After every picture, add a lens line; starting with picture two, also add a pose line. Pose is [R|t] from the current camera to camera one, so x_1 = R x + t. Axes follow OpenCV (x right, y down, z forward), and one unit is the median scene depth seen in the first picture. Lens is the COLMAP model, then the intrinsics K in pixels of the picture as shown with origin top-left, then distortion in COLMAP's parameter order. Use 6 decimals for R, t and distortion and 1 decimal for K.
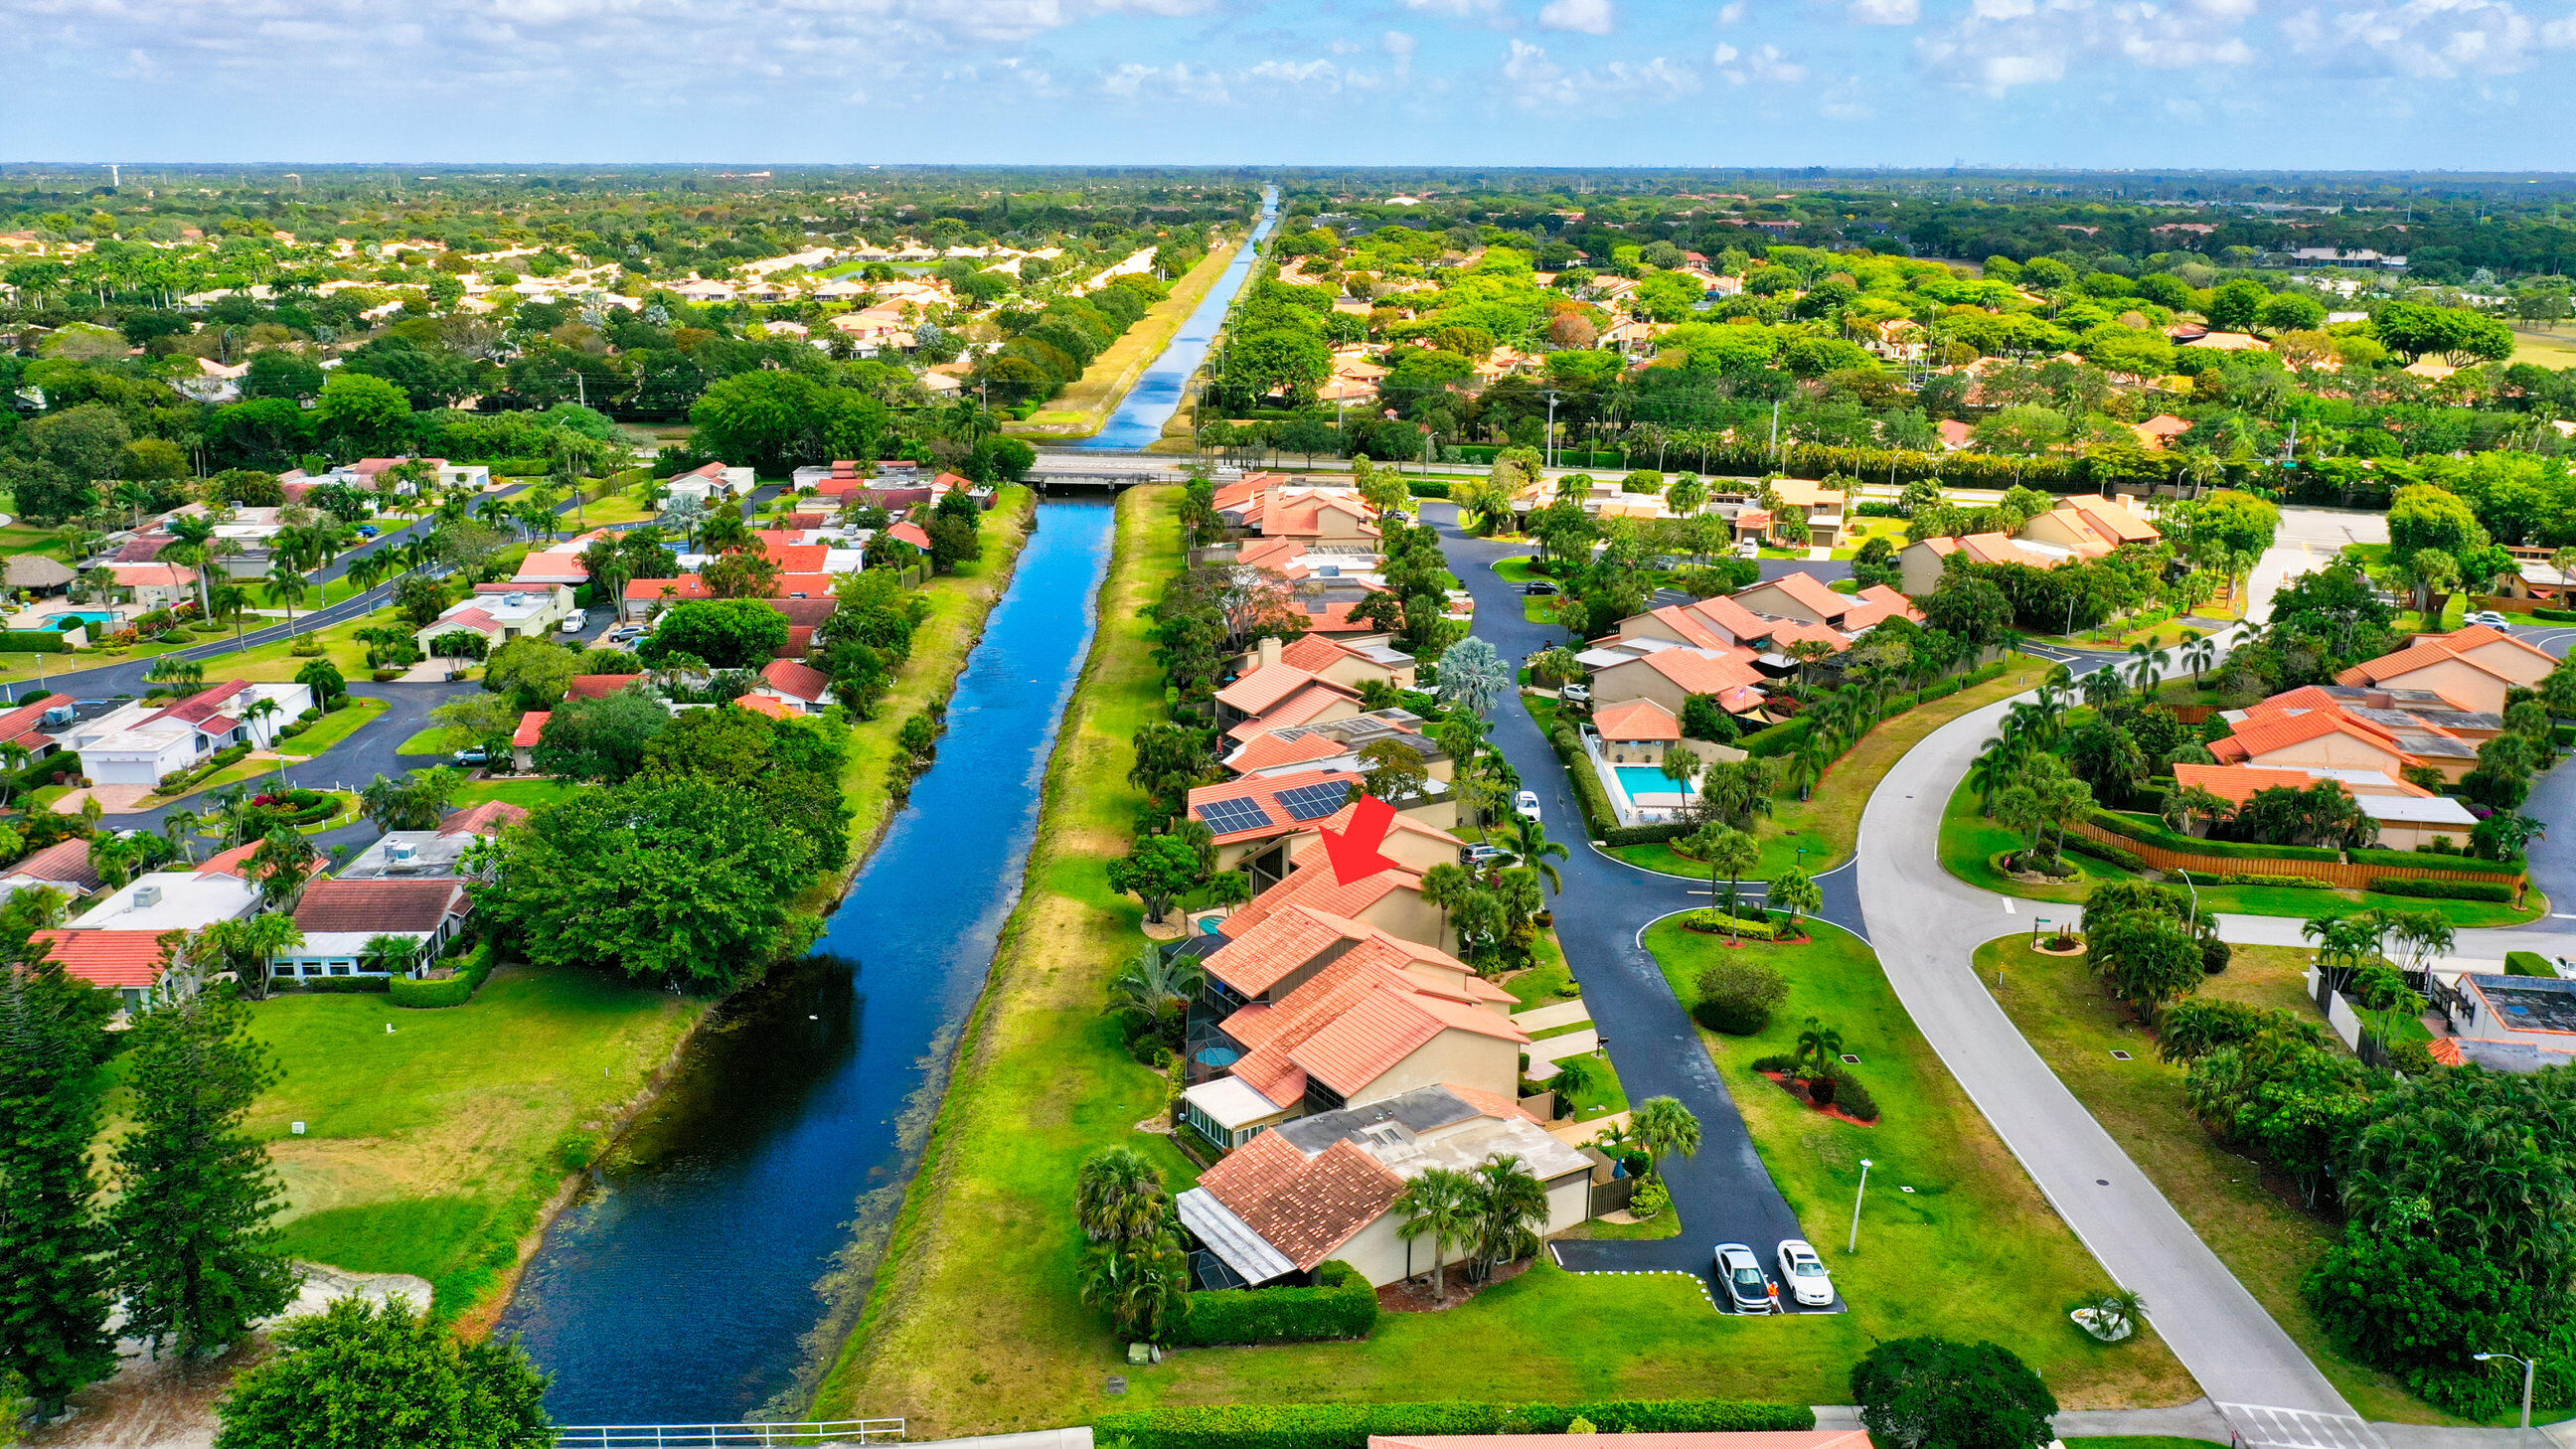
lens RADIAL K [[2026.8, 0, 1288.0], [0, 2026.8, 724.5], [0, 0, 1]] dist [0.004738, -0.001336]
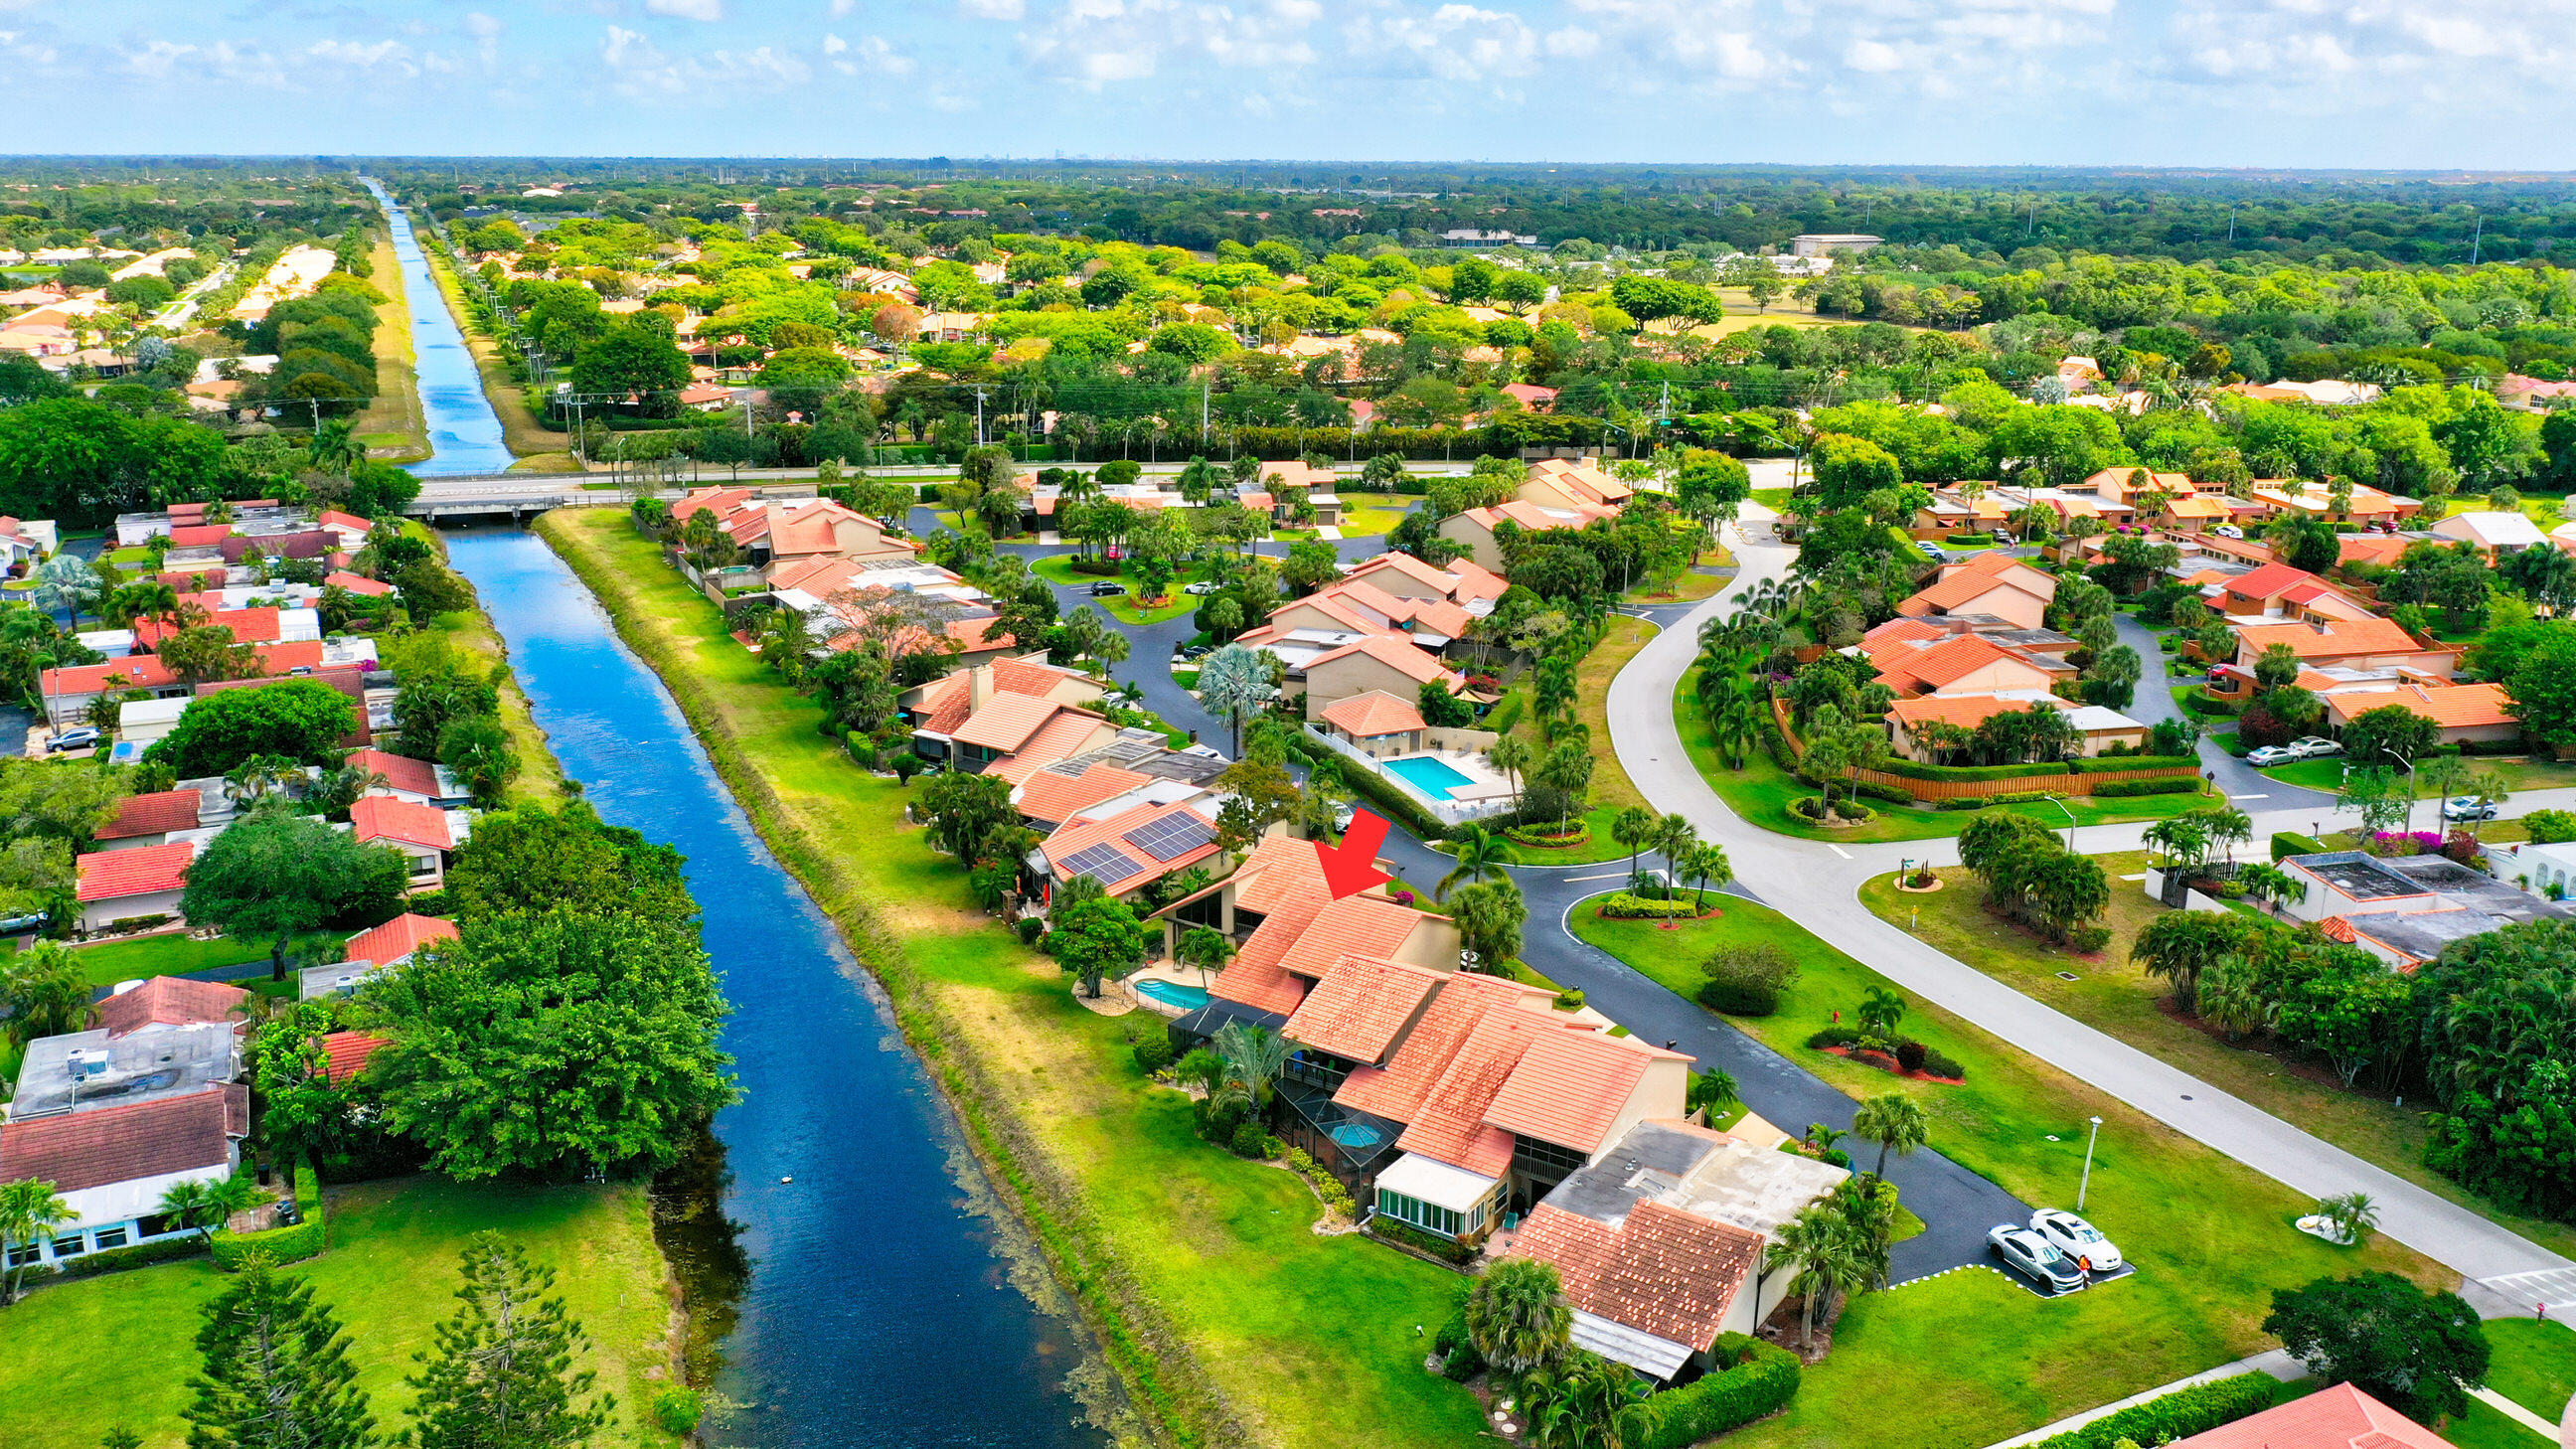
lens RADIAL K [[2026.8, 0, 1288.0], [0, 2026.8, 724.5], [0, 0, 1]] dist [0.004738, -0.001336]
pose [[0.916677, -0.107085, 0.385015, -0.176050], [0.105384, 0.994102, 0.025584, -0.019019], [-0.385484, 0.017123, 0.922556, 0.084373]]
